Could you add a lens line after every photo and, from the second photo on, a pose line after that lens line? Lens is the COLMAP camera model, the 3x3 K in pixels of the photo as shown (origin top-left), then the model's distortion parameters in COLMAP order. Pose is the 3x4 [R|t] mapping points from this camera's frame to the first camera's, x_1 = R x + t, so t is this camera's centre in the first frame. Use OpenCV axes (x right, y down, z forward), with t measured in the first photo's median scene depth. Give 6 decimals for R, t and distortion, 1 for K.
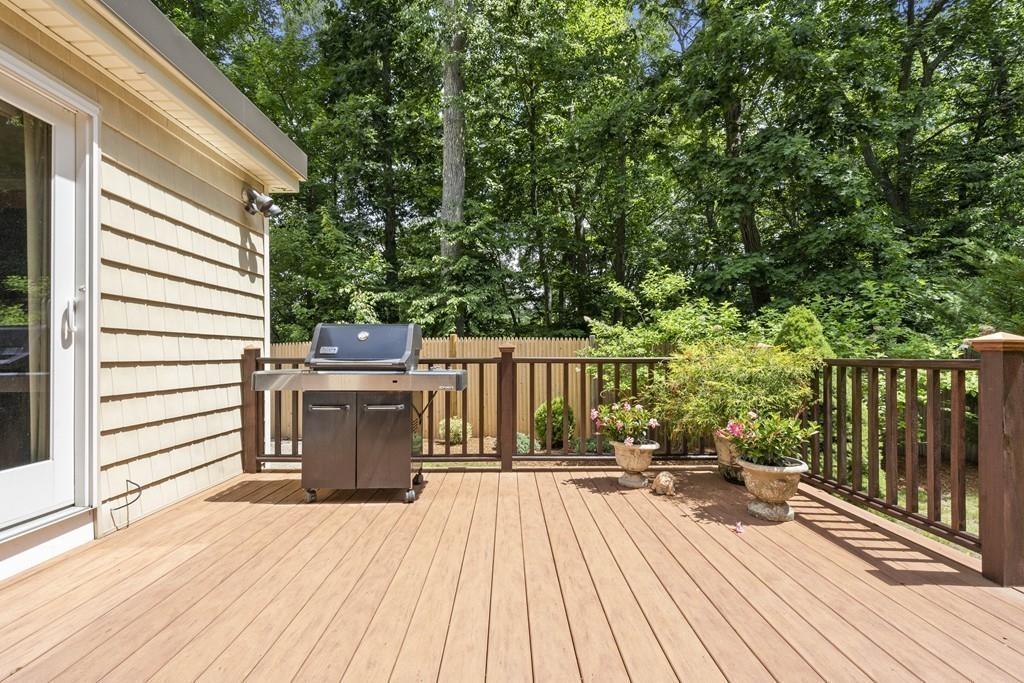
lens RADIAL K [[460.8, 0, 508.9], [0, 460.8, 348.6], [0, 0, 1]] dist [-0.008145, 0.001277]
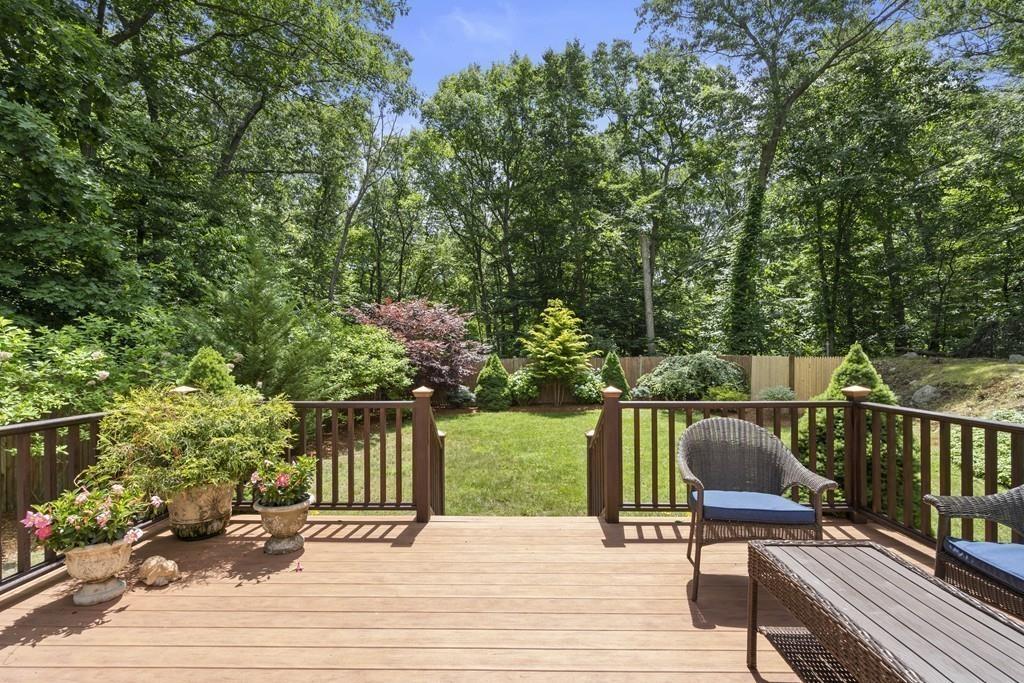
lens RADIAL K [[460.8, 0, 518.1], [0, 460.8, 362.0], [0, 0, 1]] dist [-0.008145, 0.001277]
pose [[0.024824, -0.010565, 0.999636, -0.622353], [-0.008017, 0.999910, 0.010767, -0.126812], [-0.999660, -0.008282, 0.024737, 0.463719]]
